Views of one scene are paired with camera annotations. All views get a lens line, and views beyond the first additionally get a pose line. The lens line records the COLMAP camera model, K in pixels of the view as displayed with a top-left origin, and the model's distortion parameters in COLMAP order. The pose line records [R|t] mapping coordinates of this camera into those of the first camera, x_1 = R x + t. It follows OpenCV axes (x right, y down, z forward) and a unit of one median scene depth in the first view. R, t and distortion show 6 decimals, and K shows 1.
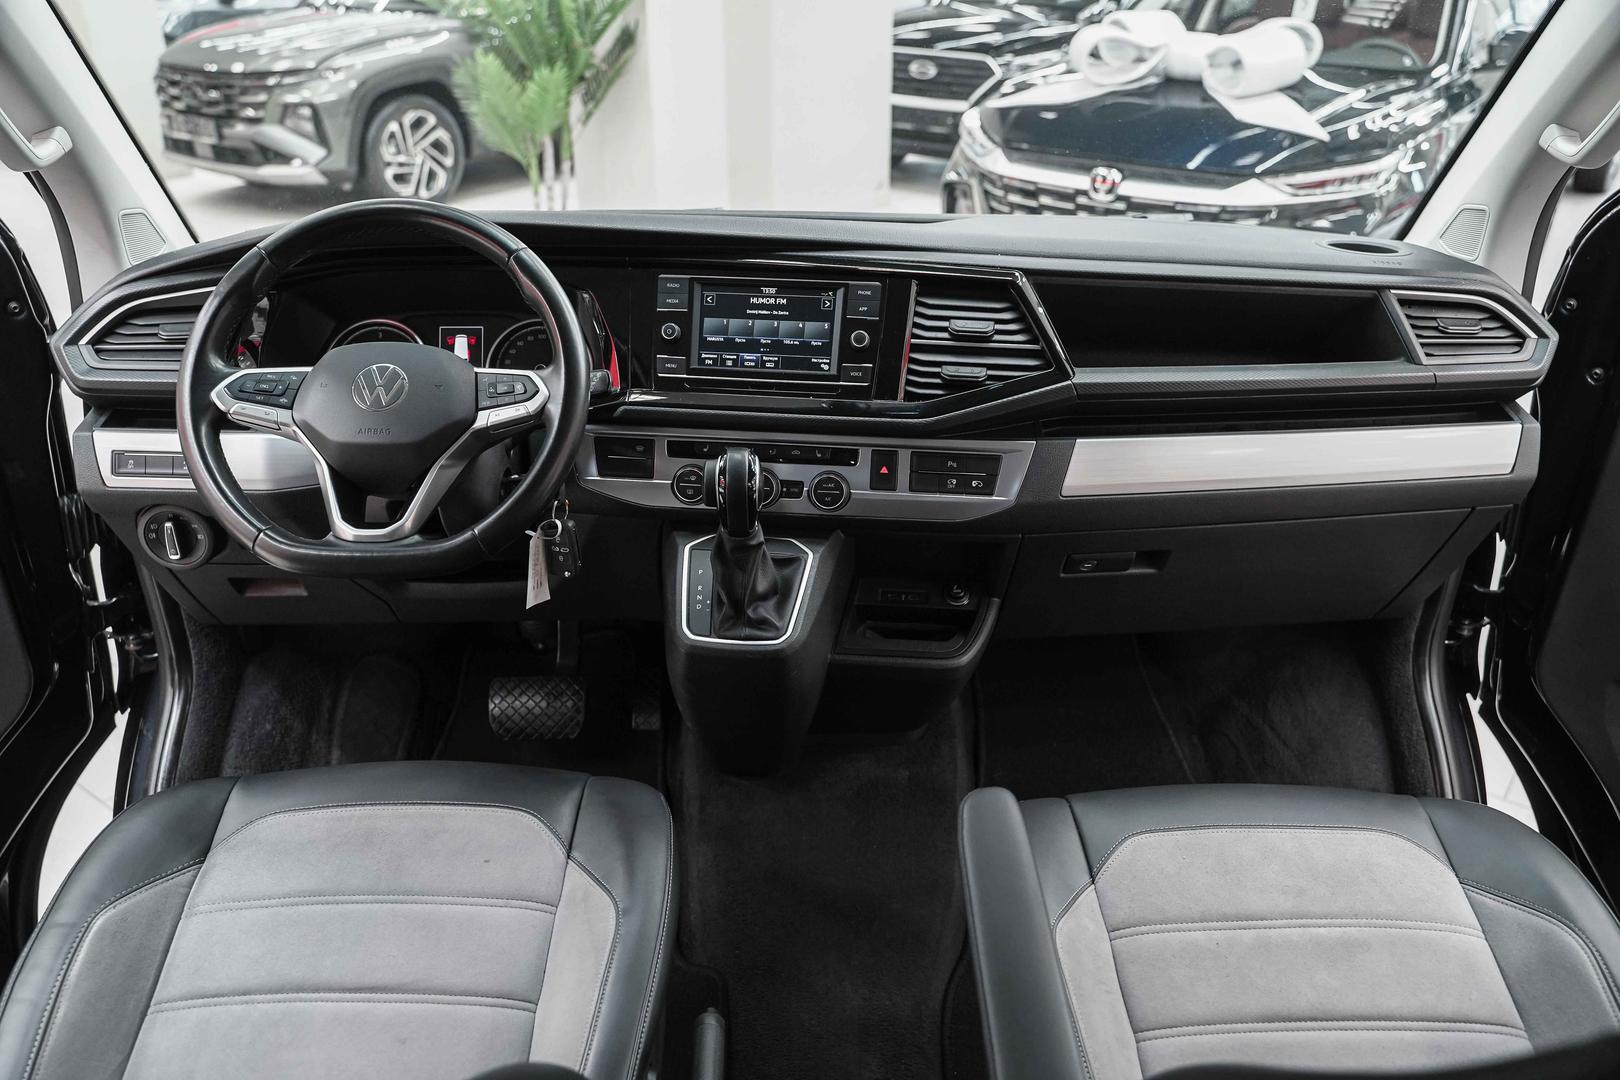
lens RADIAL K [[1335.0, 0, 810.0], [0, 1335.0, 540.0], [0, 0, 1]] dist [-0.014143, -0.005820]
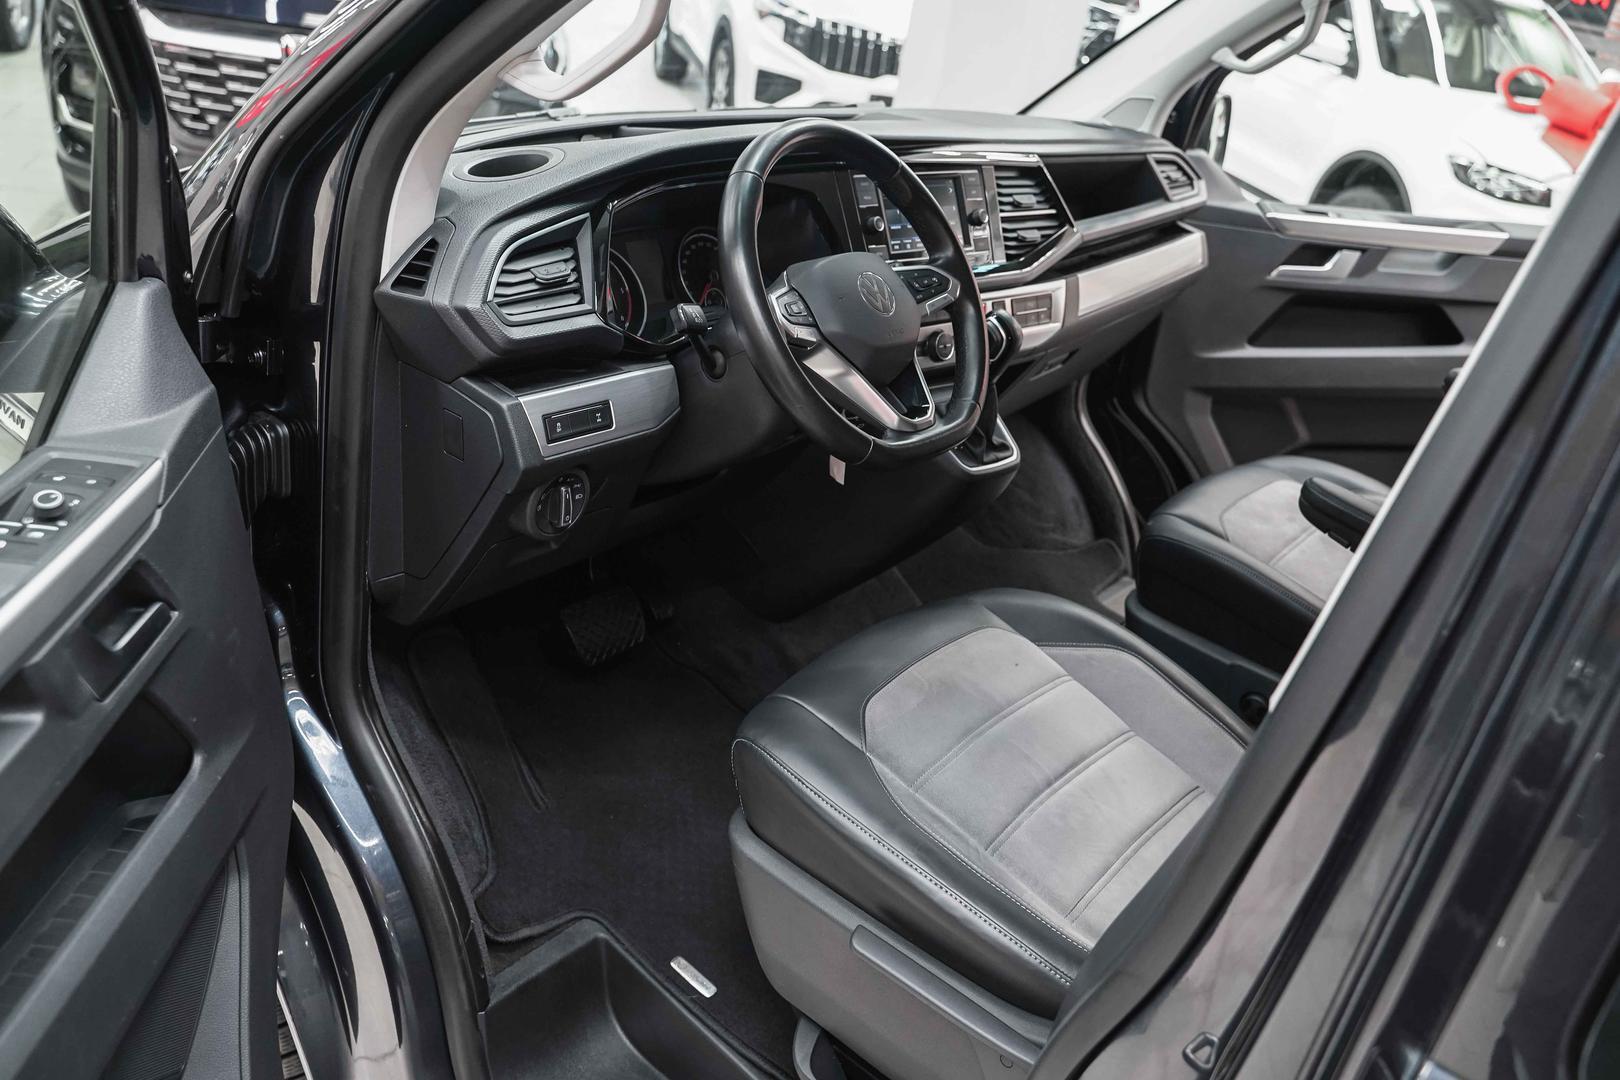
lens RADIAL K [[1335.0, 0, 810.0], [0, 1335.0, 540.0], [0, 0, 1]] dist [-0.014143, -0.005820]
pose [[0.639337, -0.261762, 0.723000, -1.047784], [0.184232, 0.965031, 0.186476, -0.117448], [-0.746530, 0.013979, 0.665205, 0.274500]]
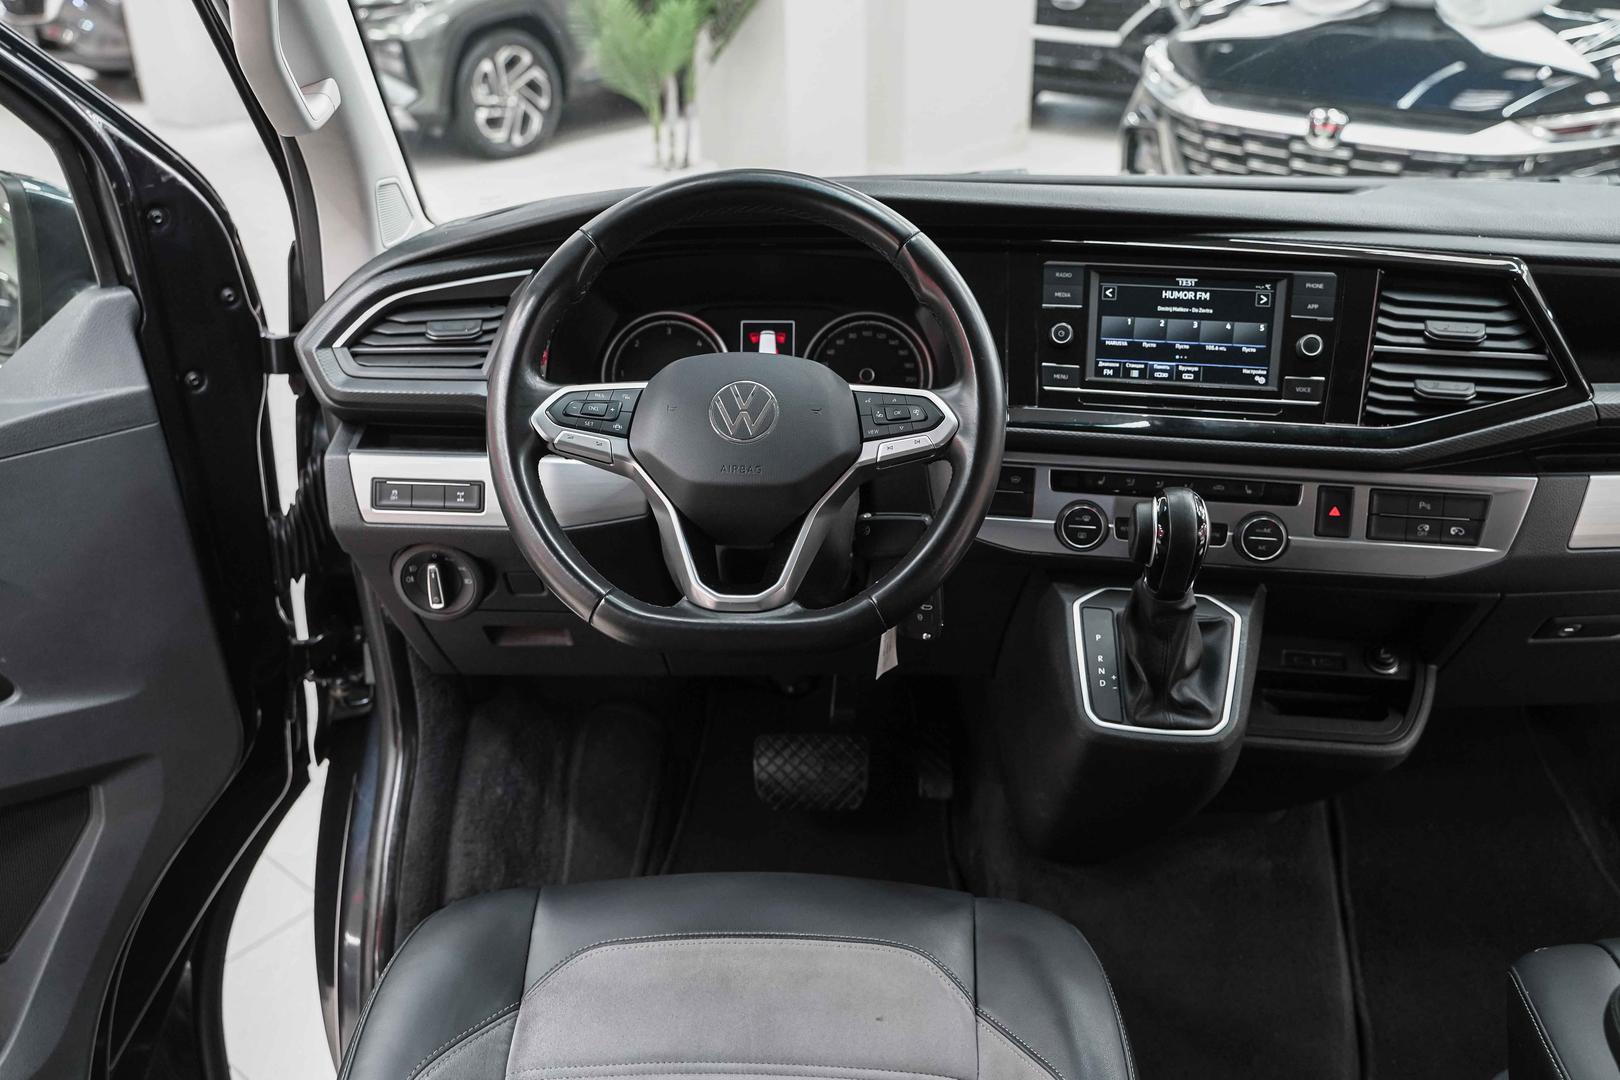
lens RADIAL K [[1434.2, 0, 797.0], [0, 1434.2, 533.7], [0, 0, 1]] dist [-0.009583, -0.006887]
pose [[0.998260, 0.011893, -0.057750, -0.209943], [-0.010851, 0.999773, 0.018320, -0.050918], [0.057955, -0.017662, 0.998163, 0.136837]]
